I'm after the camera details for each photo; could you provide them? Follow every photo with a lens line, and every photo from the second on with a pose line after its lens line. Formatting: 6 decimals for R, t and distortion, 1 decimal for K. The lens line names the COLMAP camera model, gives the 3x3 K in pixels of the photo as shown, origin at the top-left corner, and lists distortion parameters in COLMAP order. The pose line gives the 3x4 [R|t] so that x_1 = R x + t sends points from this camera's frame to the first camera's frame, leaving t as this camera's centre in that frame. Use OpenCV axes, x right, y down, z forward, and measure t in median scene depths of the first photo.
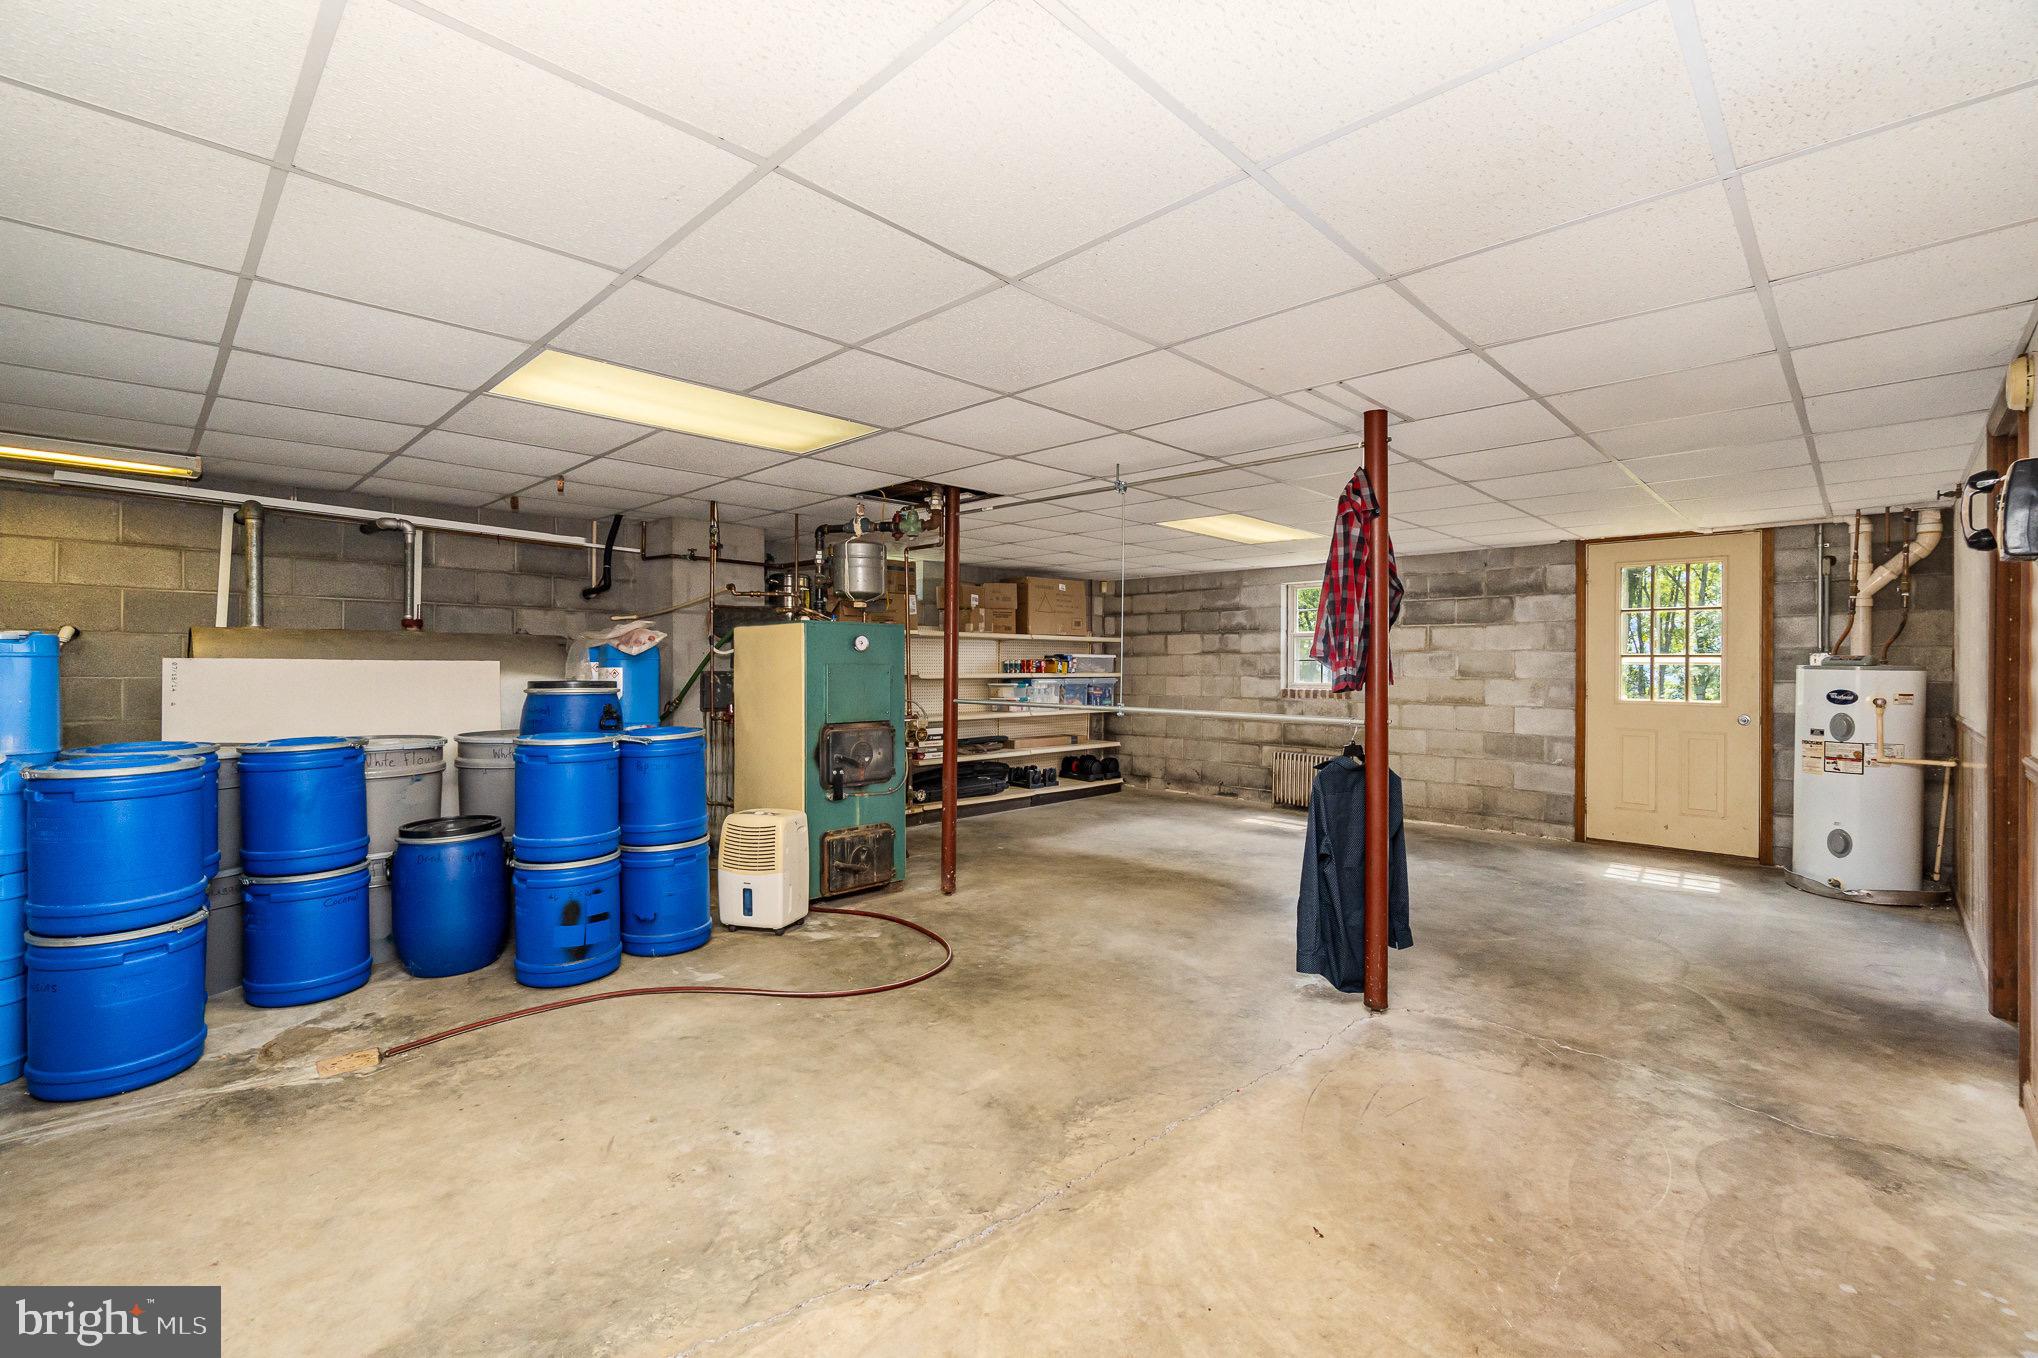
lens RADIAL K [[875.0, 0, 1018.0], [0, 875.0, 672.8], [0, 0, 1]] dist [0.002554, 0.000283]
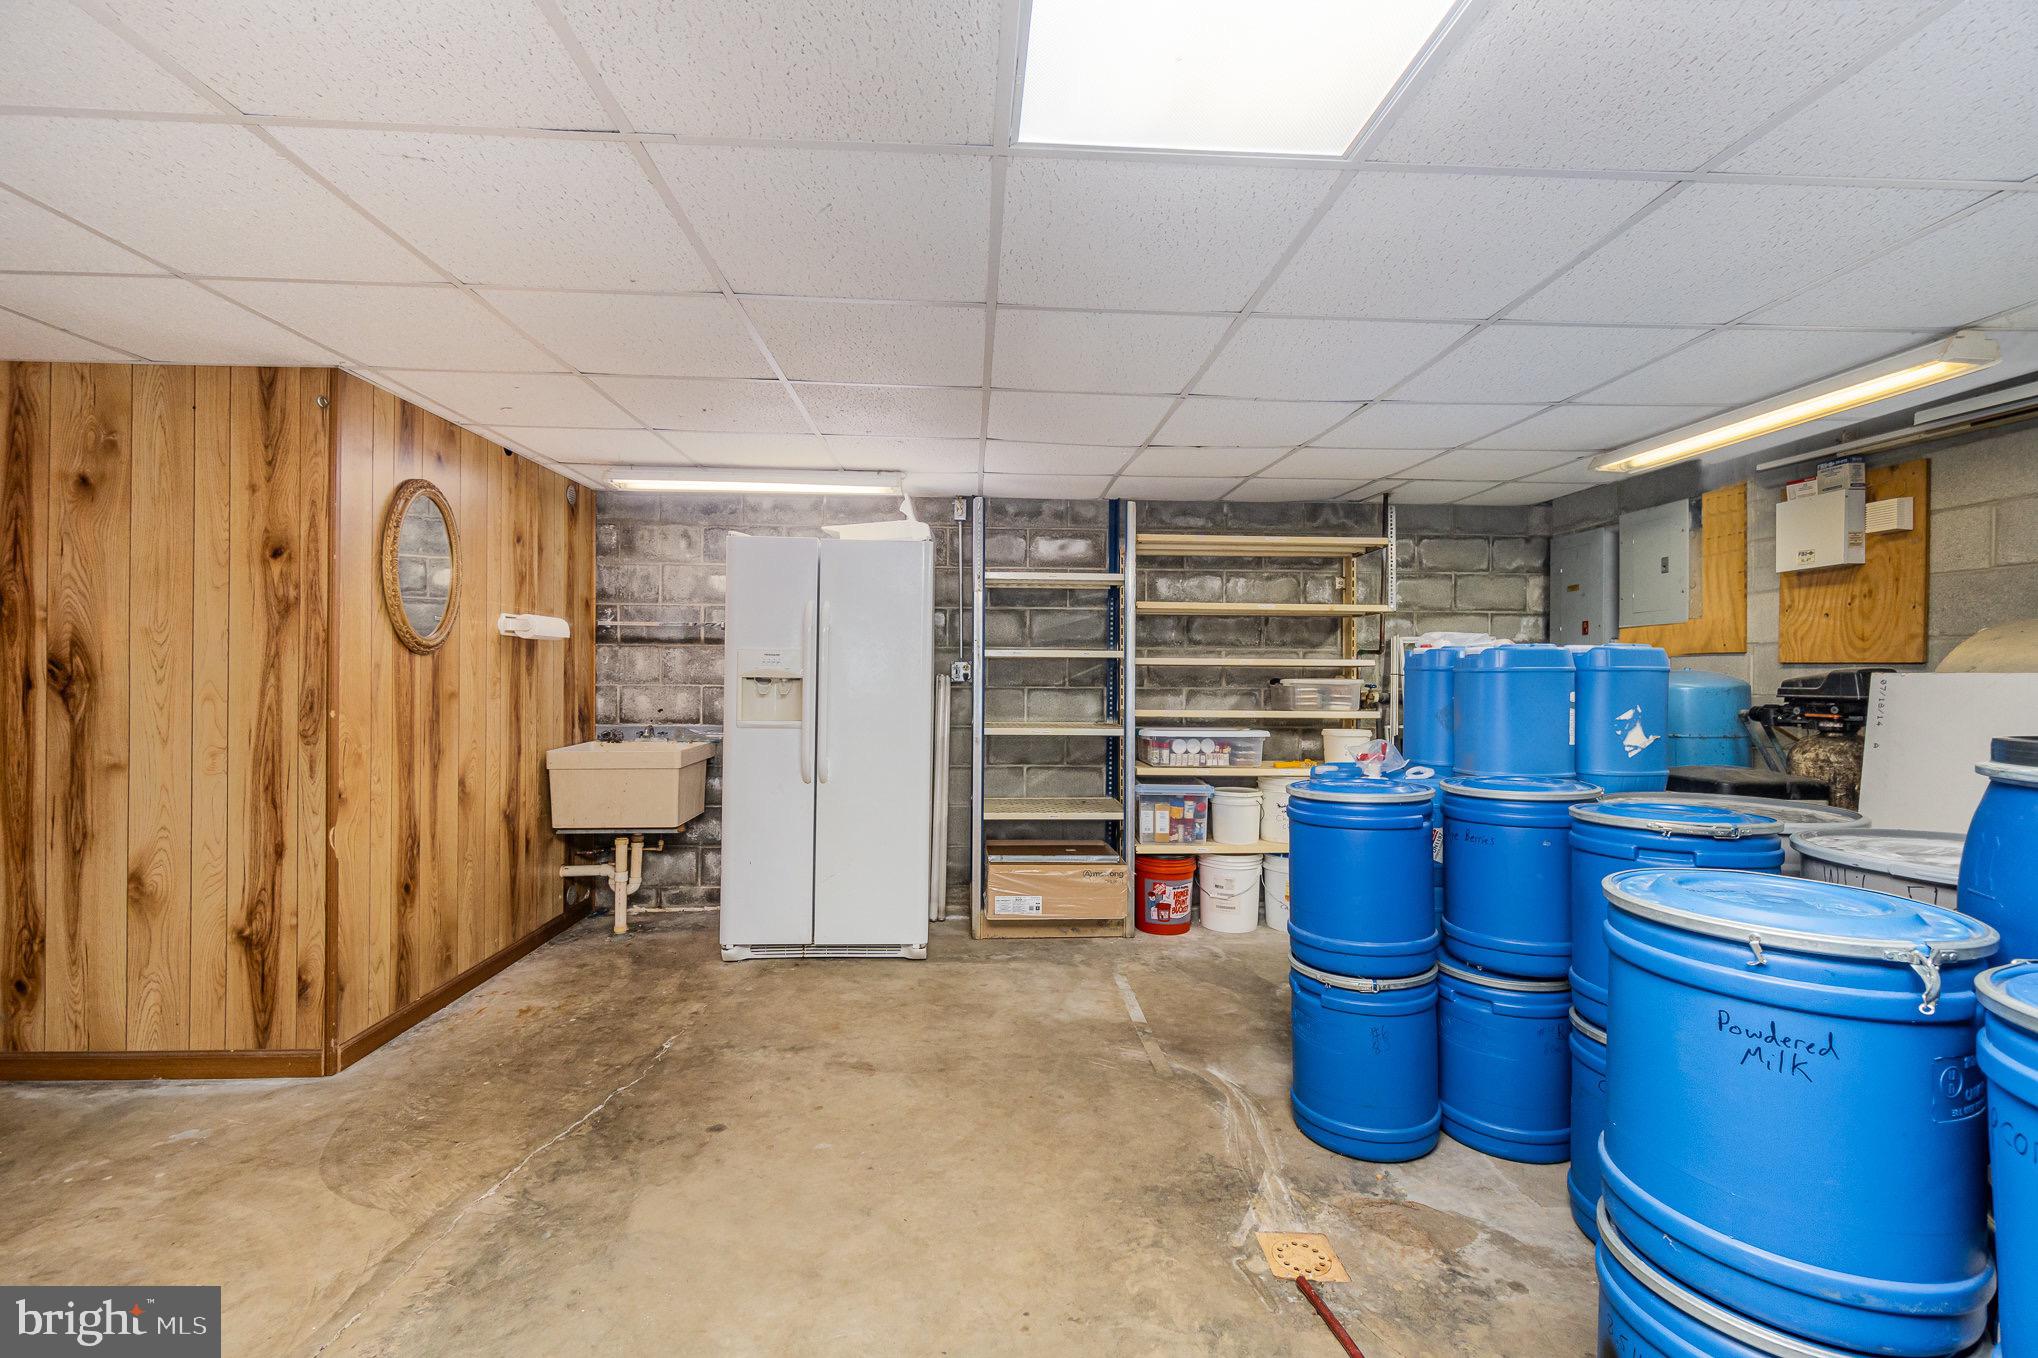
lens RADIAL K [[875.0, 0, 1013.9], [0, 875.0, 677.4], [0, 0, 1]] dist [0.002554, 0.000283]
pose [[-0.681831, -0.007858, -0.731467, -0.100781], [-0.010615, 0.999943, -0.000847, -0.008621], [0.731433, 0.007187, -0.681876, 1.314346]]
